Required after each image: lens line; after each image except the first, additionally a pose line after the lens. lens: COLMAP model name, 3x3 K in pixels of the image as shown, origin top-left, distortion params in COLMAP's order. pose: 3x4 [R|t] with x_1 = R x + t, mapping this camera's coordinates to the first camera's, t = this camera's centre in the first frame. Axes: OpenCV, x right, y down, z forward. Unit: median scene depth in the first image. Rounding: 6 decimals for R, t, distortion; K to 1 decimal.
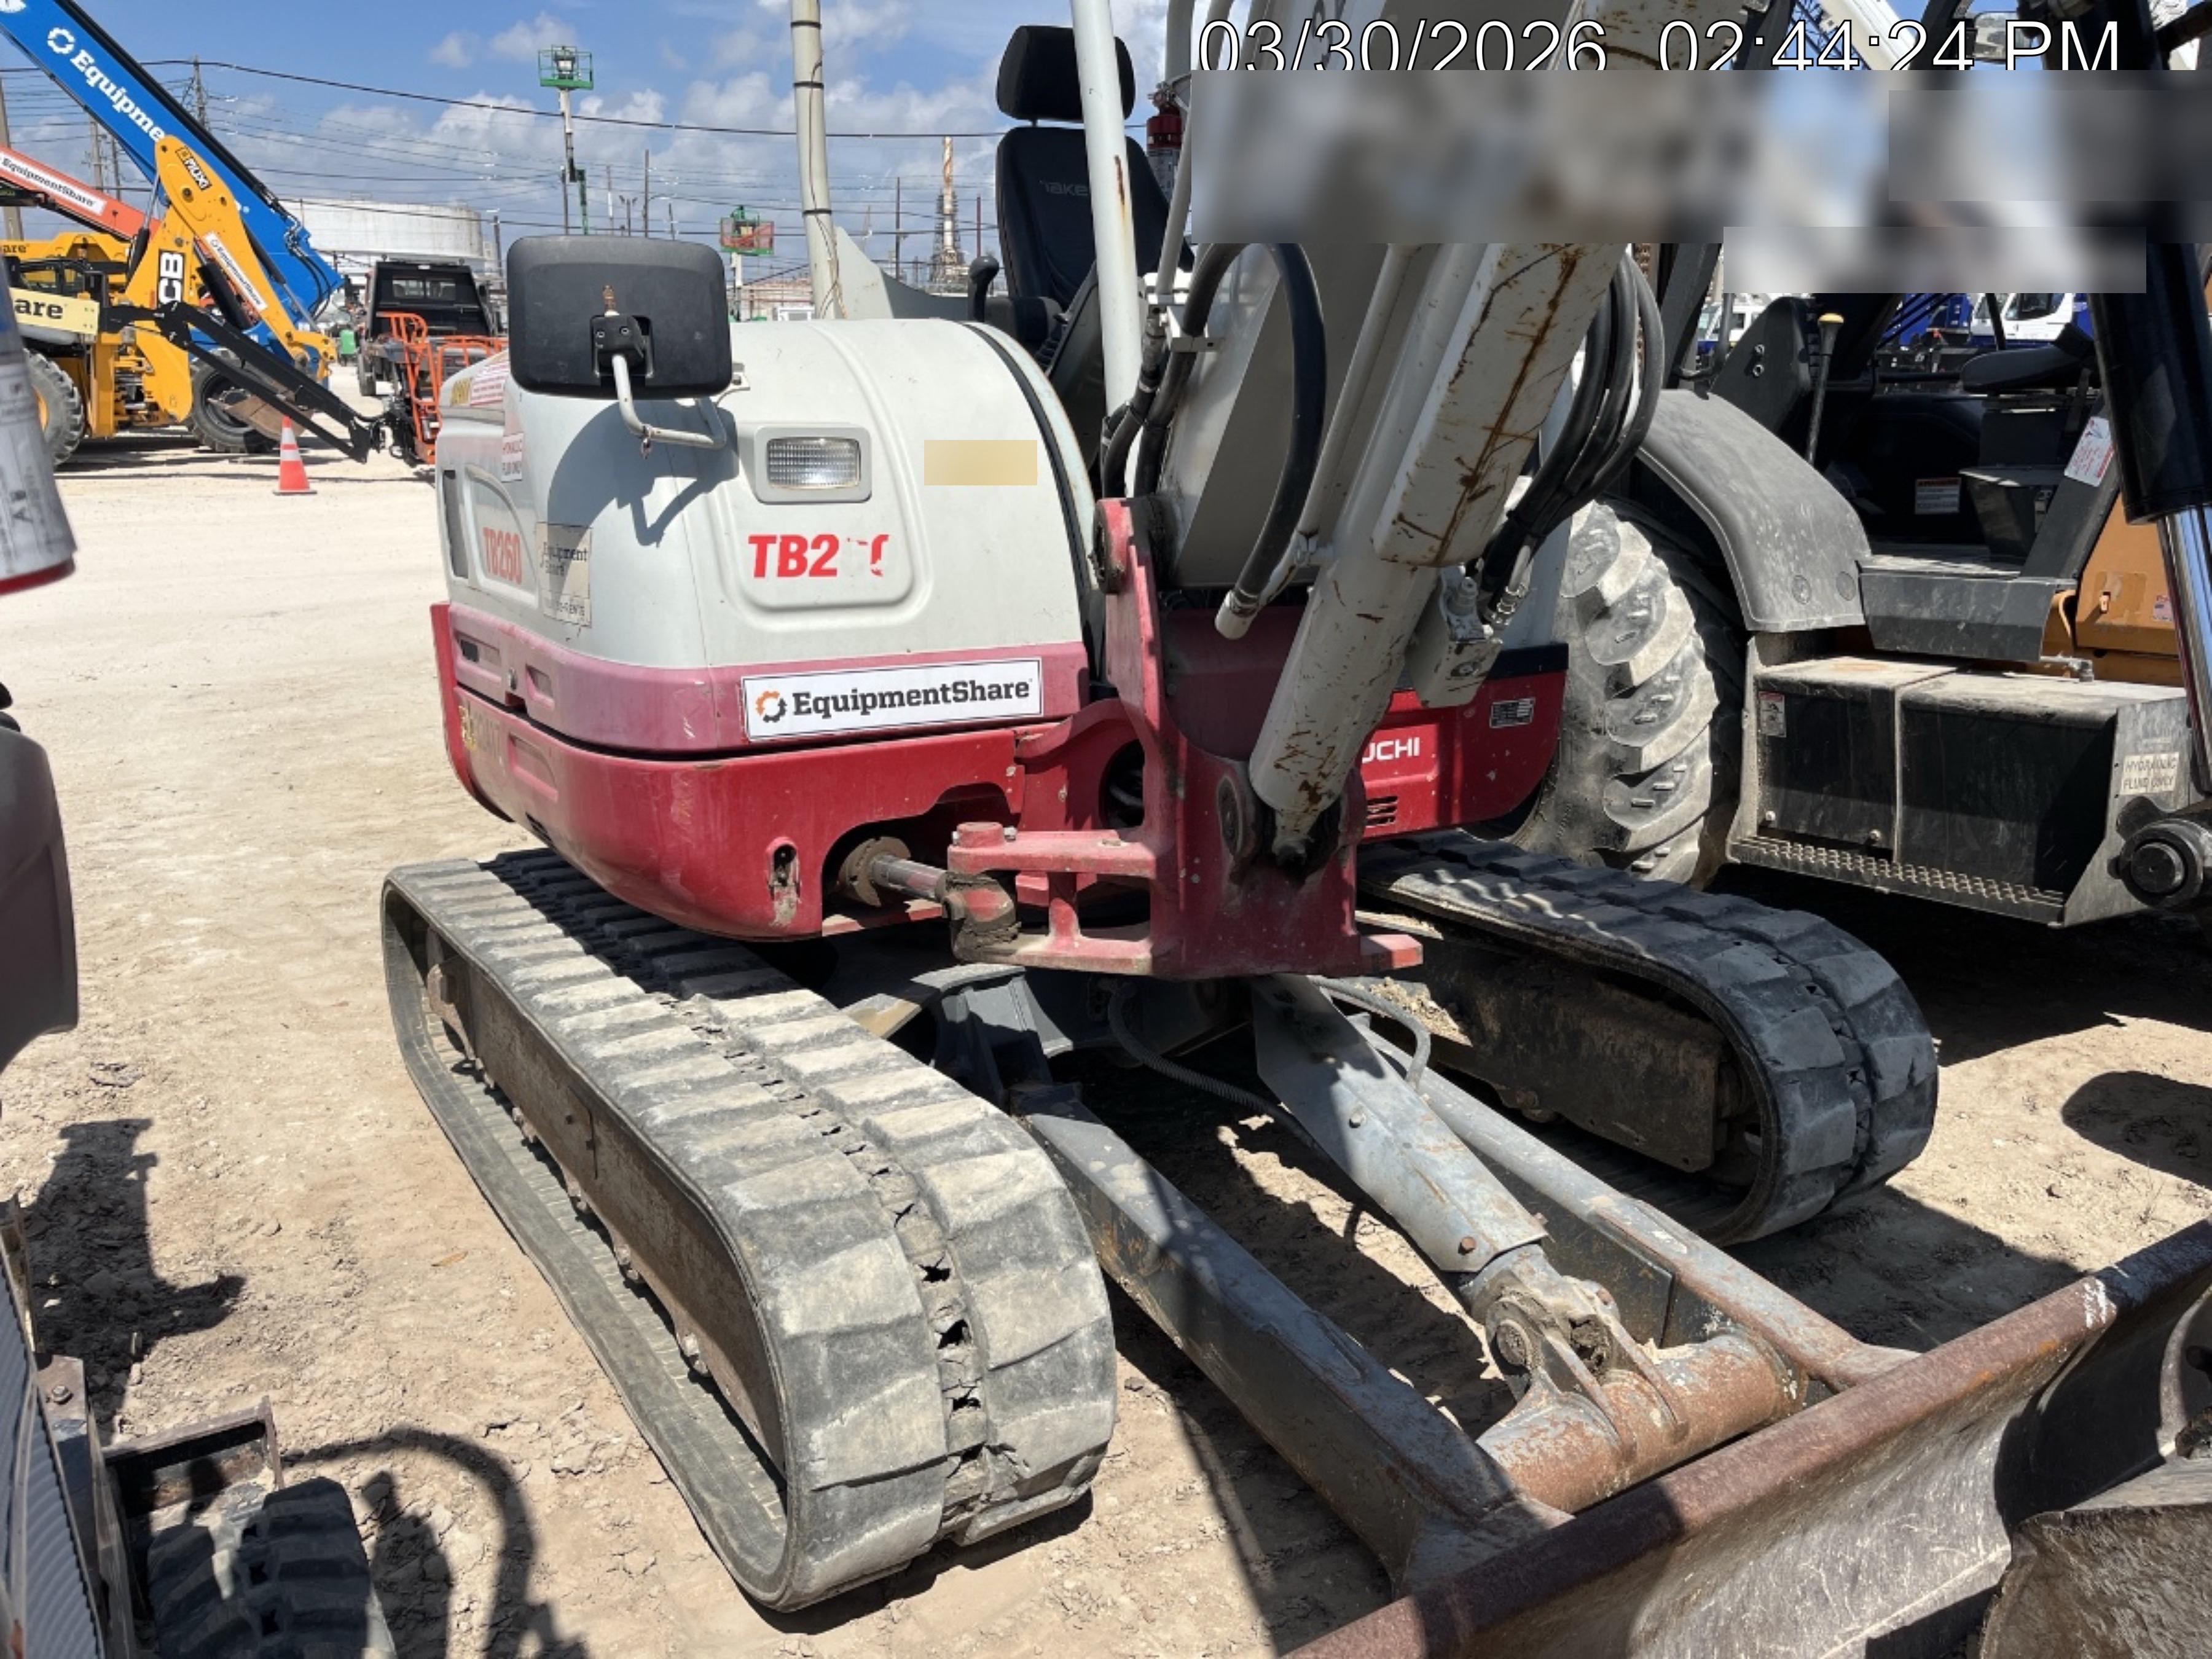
lens RADIAL K [[1681.8, 0, 1106.0], [0, 1681.8, 829.5], [0, 0, 1]] dist [0.065004, -0.099594]
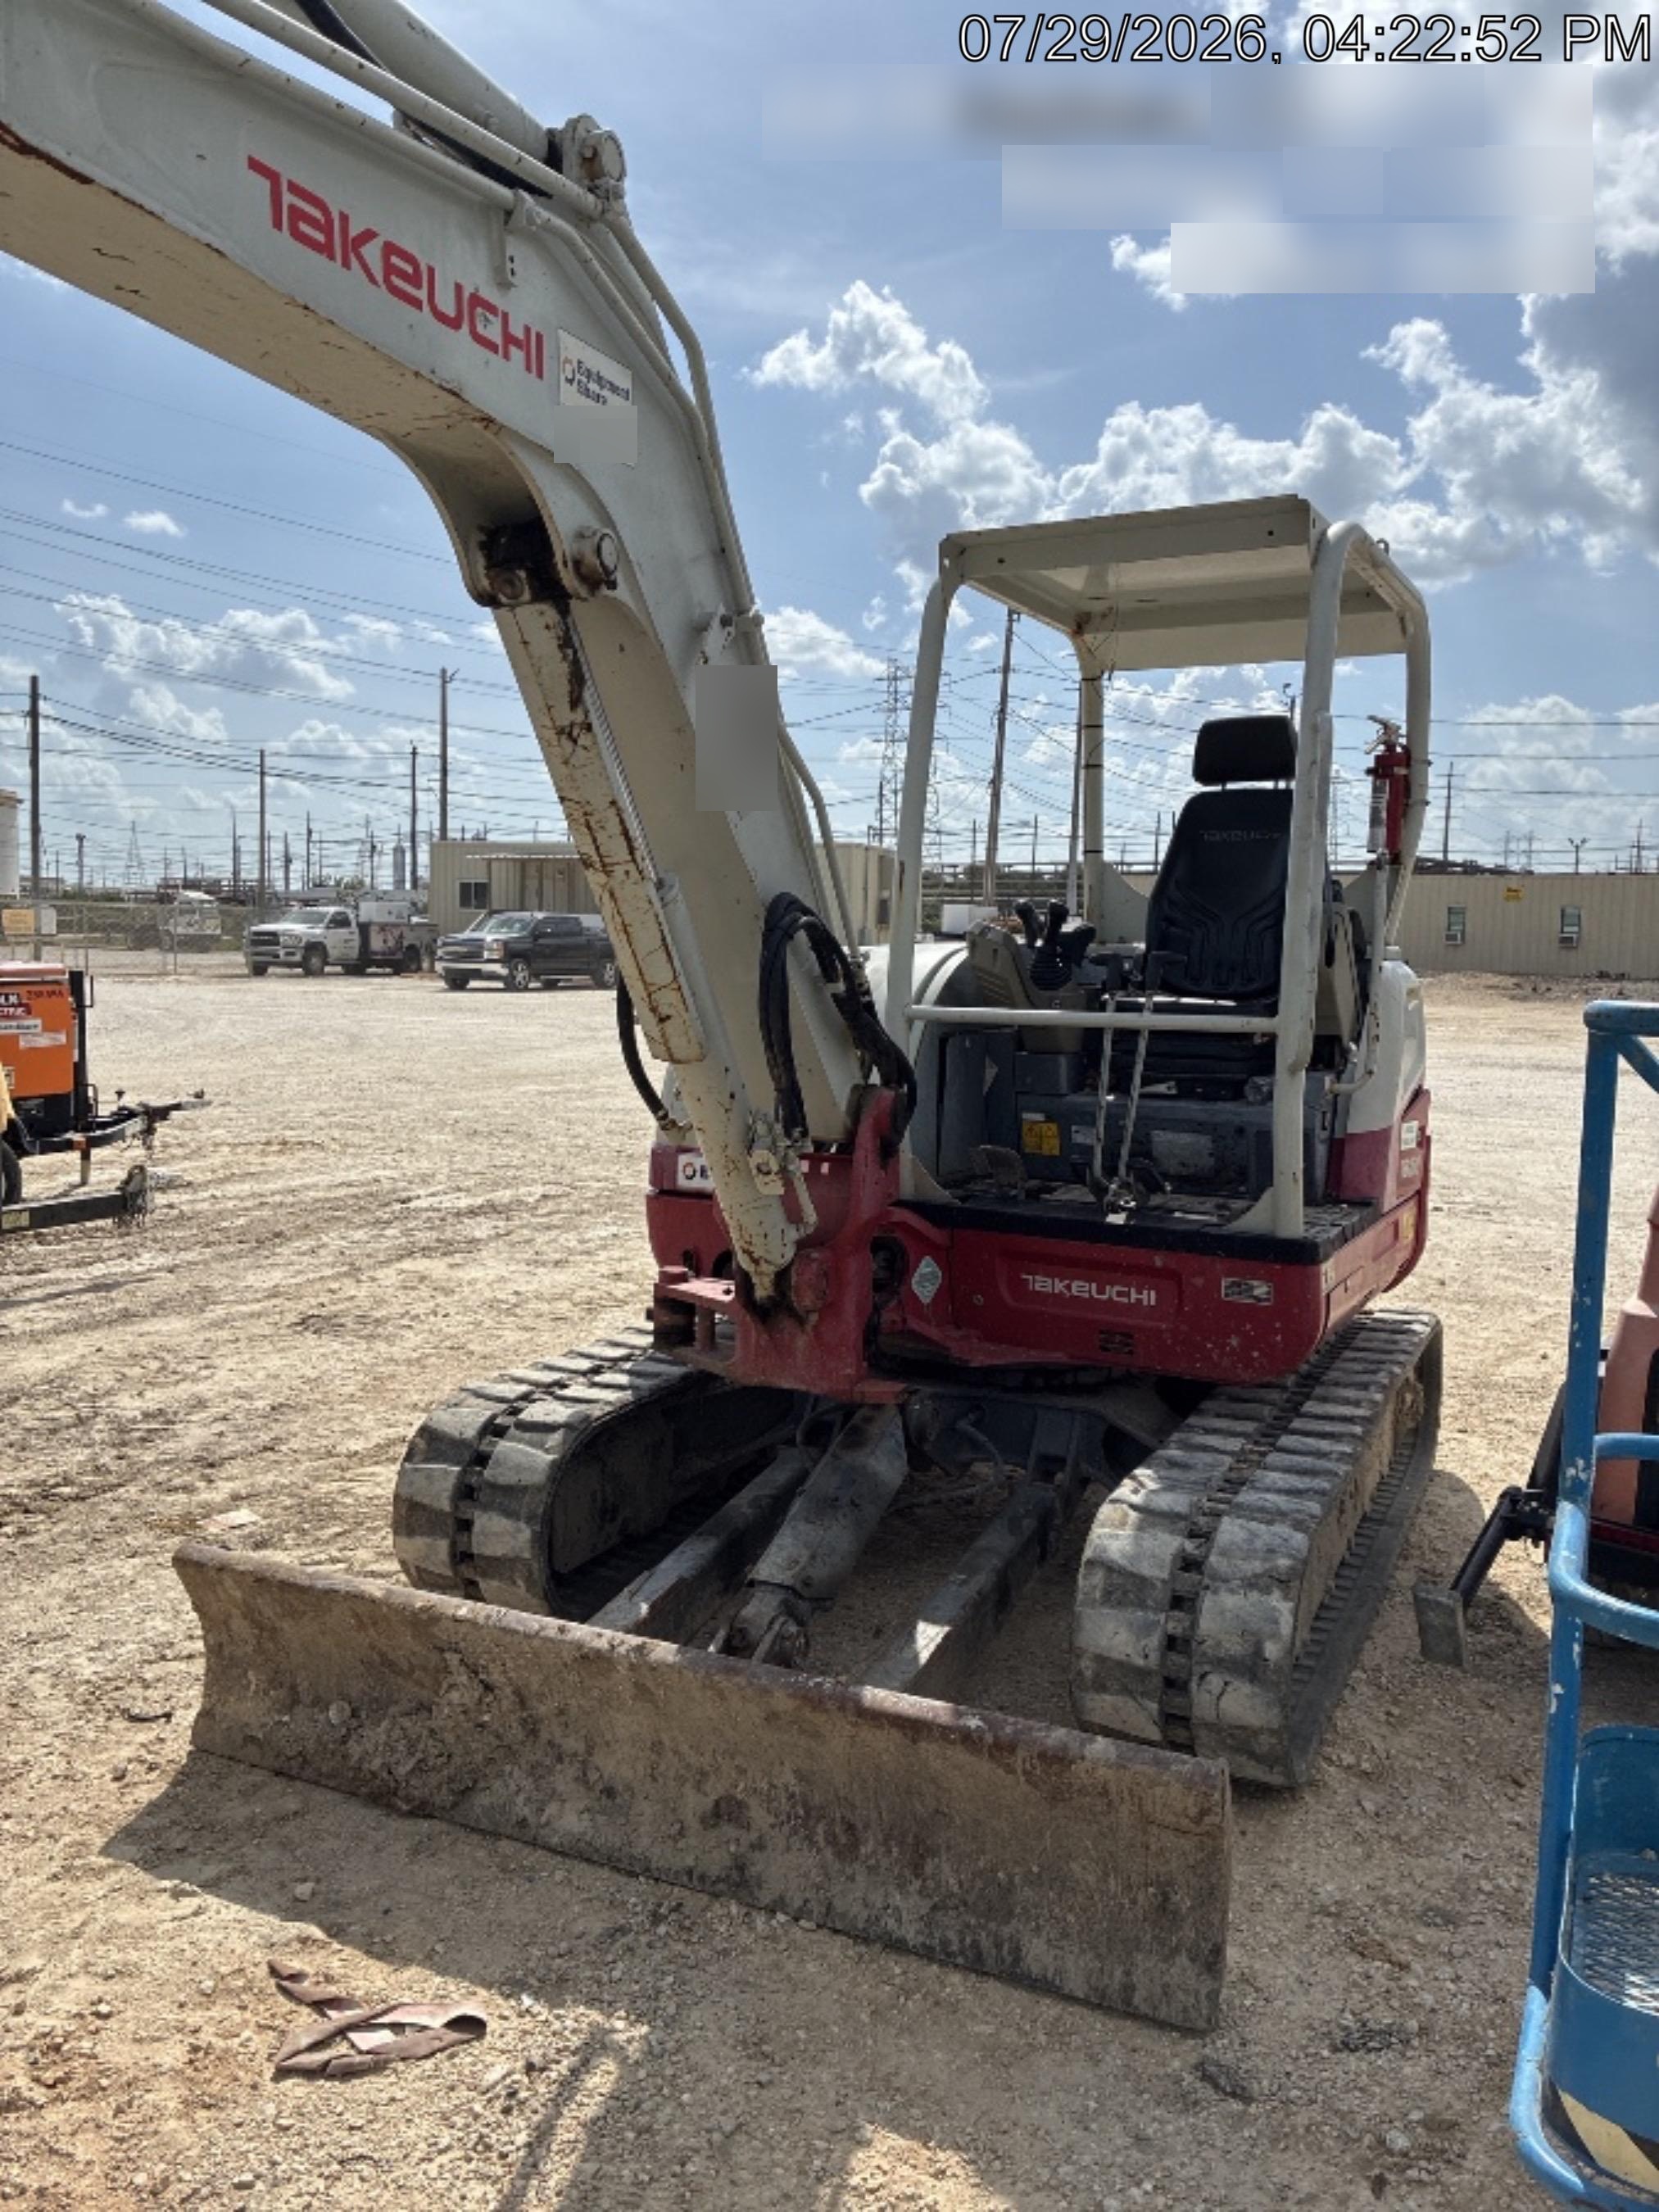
lens RADIAL K [[1681.8, 0, 824.2], [0, 1681.8, 1086.2], [0, 0, 1]] dist [0.065004, -0.099594]
pose [[0.490234, 0.100348, -0.865795, 0.235785], [-0.208188, 0.978078, -0.004519, -0.030698], [0.846362, 0.182463, 0.500379, 0.036637]]
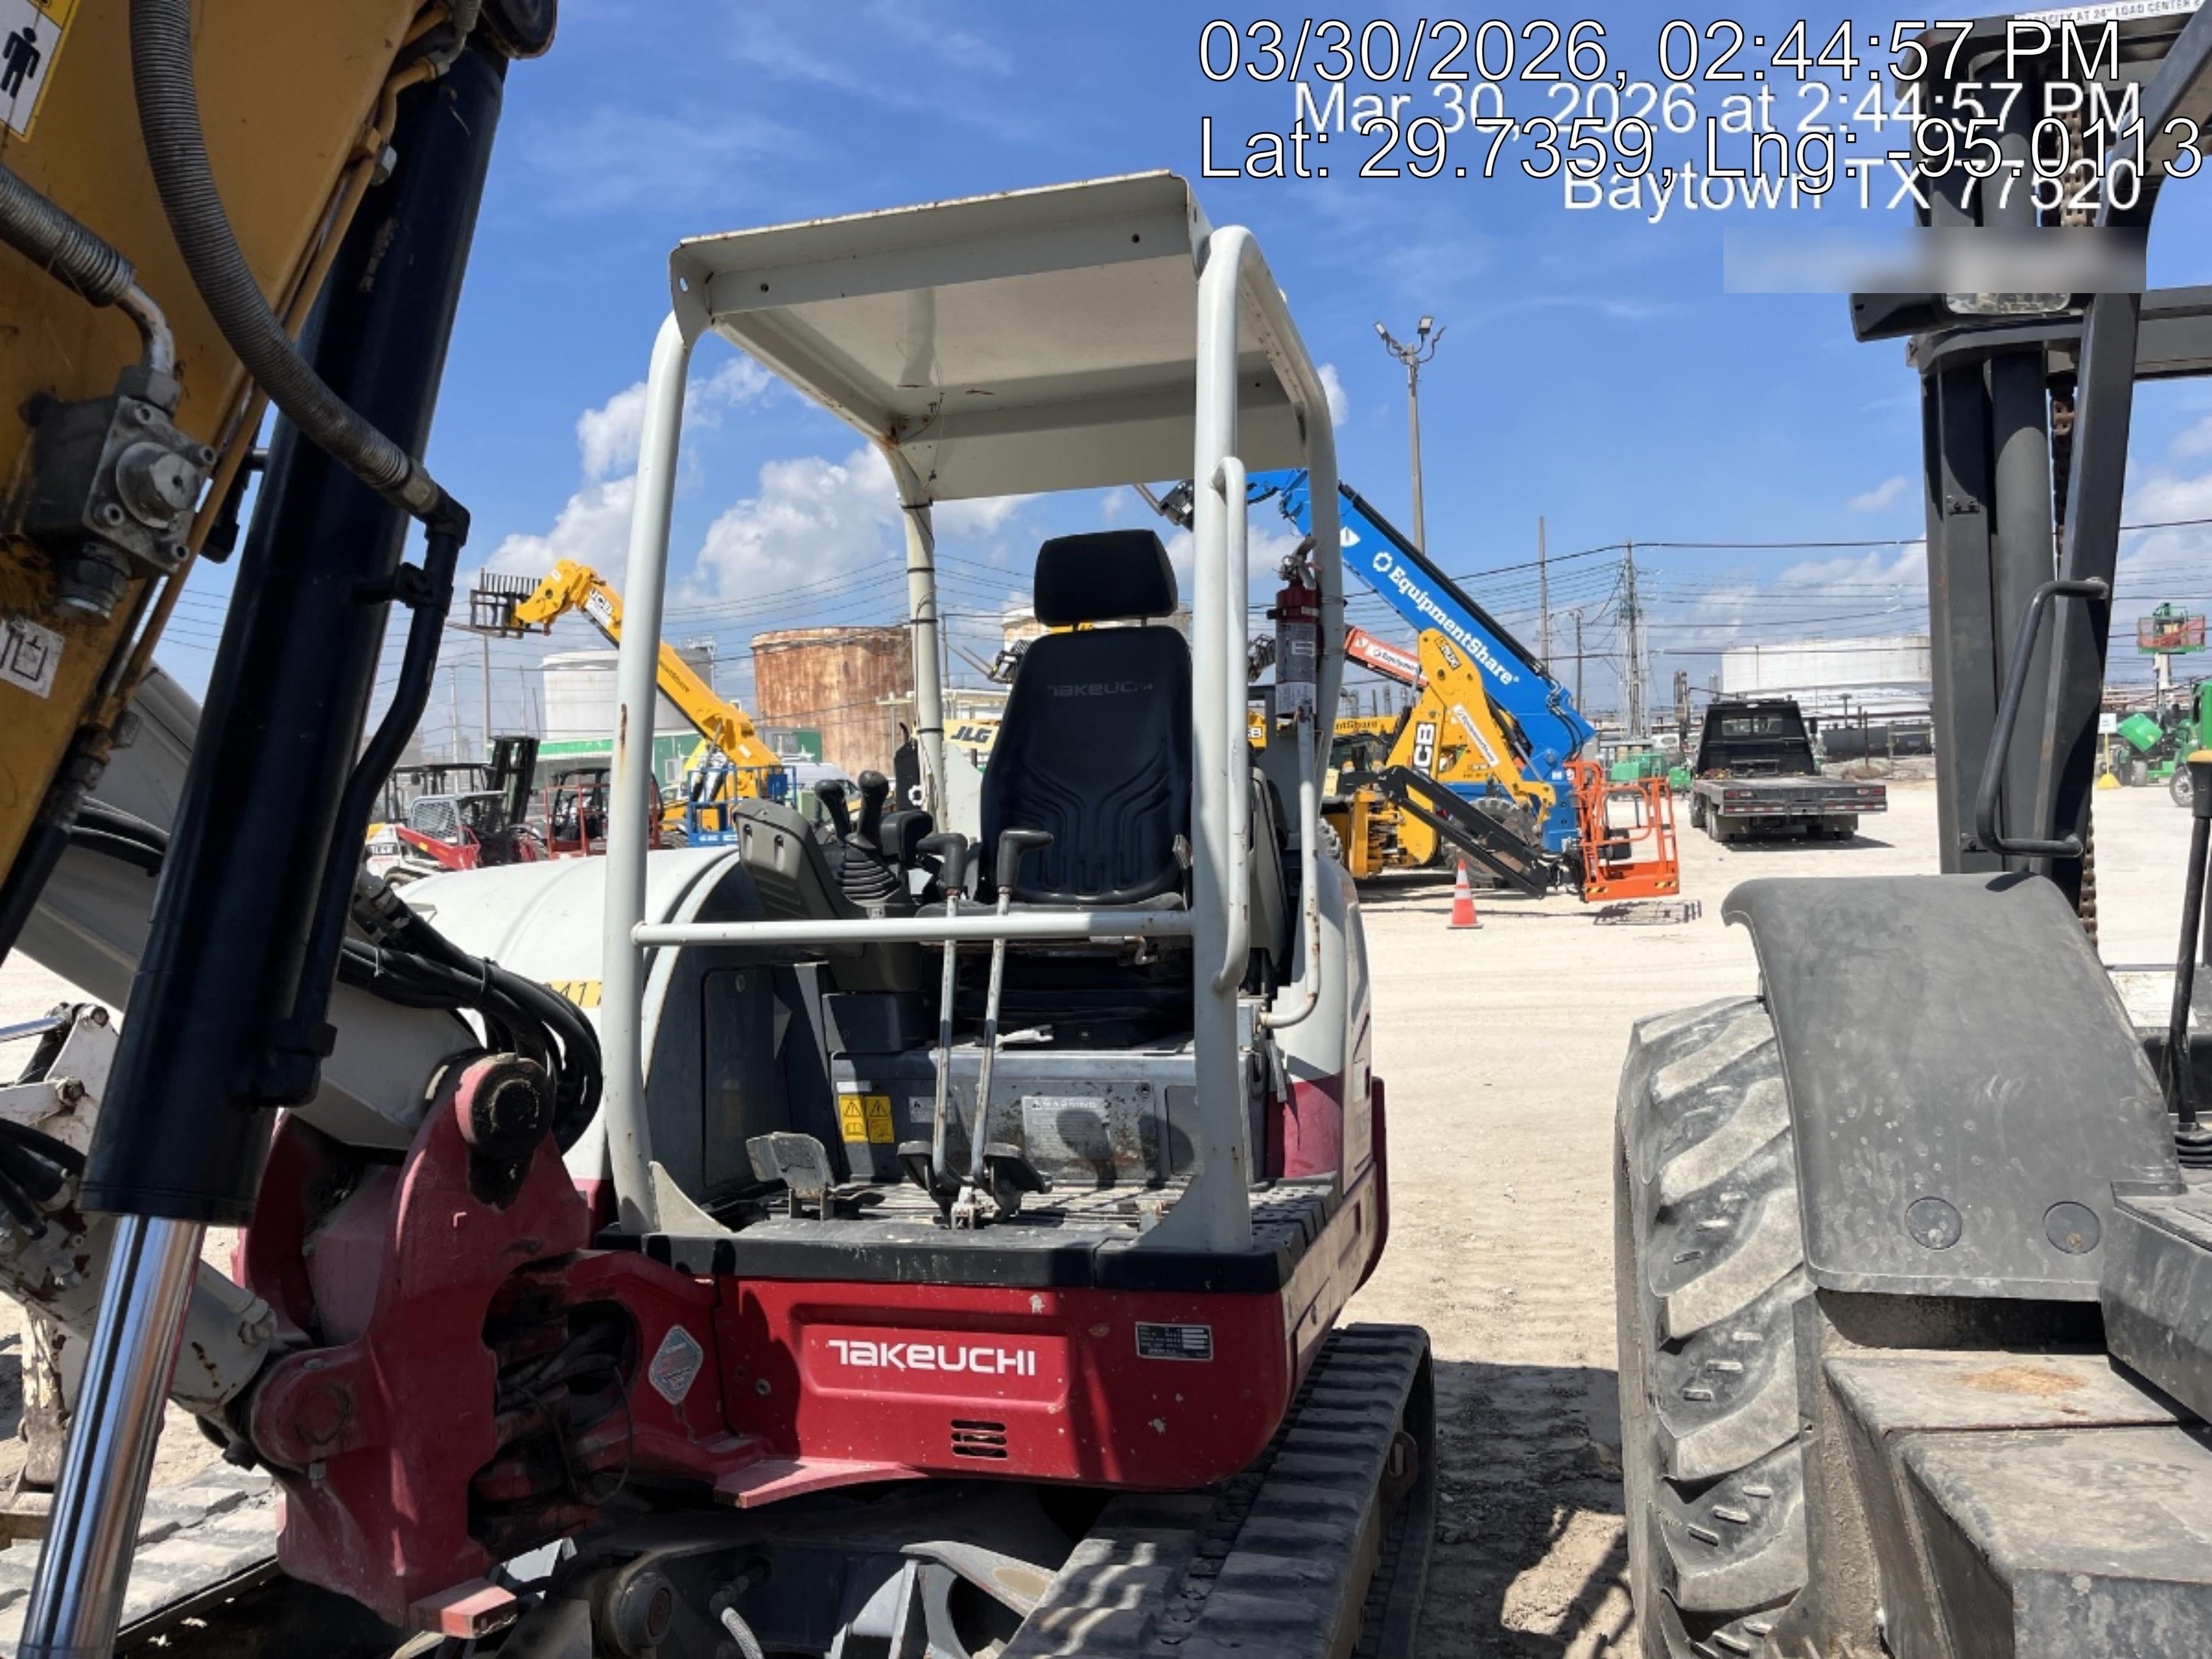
lens RADIAL K [[1681.8, 0, 1106.0], [0, 1681.8, 829.5], [0, 0, 1]] dist [0.065004, -0.099594]
pose [[0.680792, -0.031261, -0.731809, 0.167697], [-0.145001, 0.973565, -0.176481, -0.033304], [0.717981, 0.226261, 0.658263, 0.098854]]
